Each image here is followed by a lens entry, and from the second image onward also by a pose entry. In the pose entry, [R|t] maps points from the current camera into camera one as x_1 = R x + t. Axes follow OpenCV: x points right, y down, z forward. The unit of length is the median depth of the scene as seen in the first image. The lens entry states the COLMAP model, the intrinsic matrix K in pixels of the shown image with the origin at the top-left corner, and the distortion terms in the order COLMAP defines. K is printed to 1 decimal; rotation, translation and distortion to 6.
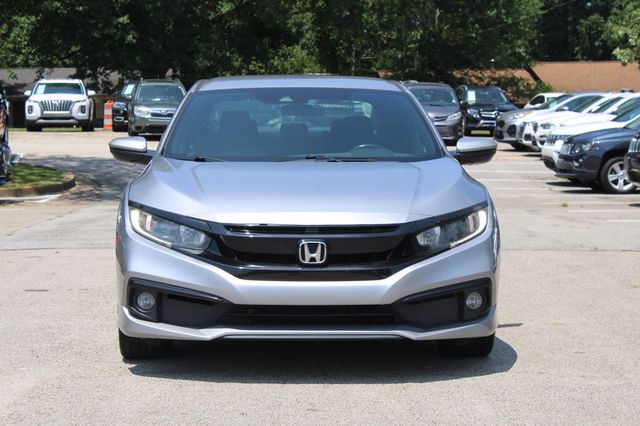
lens RADIAL K [[1570.2, 0, 319.9], [0, 1570.2, 212.1], [0, 0, 1]] dist [0.088680, 0.000000]
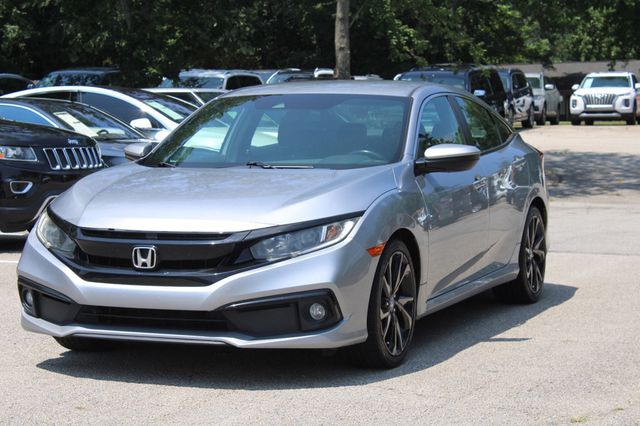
lens RADIAL K [[1570.2, 0, 320.2], [0, 1570.2, 213.7], [0, 0, 1]] dist [0.088680, 0.000000]
pose [[0.912718, 0.021309, -0.408033, 0.465484], [-0.018536, 0.999770, 0.010749, -0.014715], [0.408168, -0.002248, 0.912904, 0.088357]]
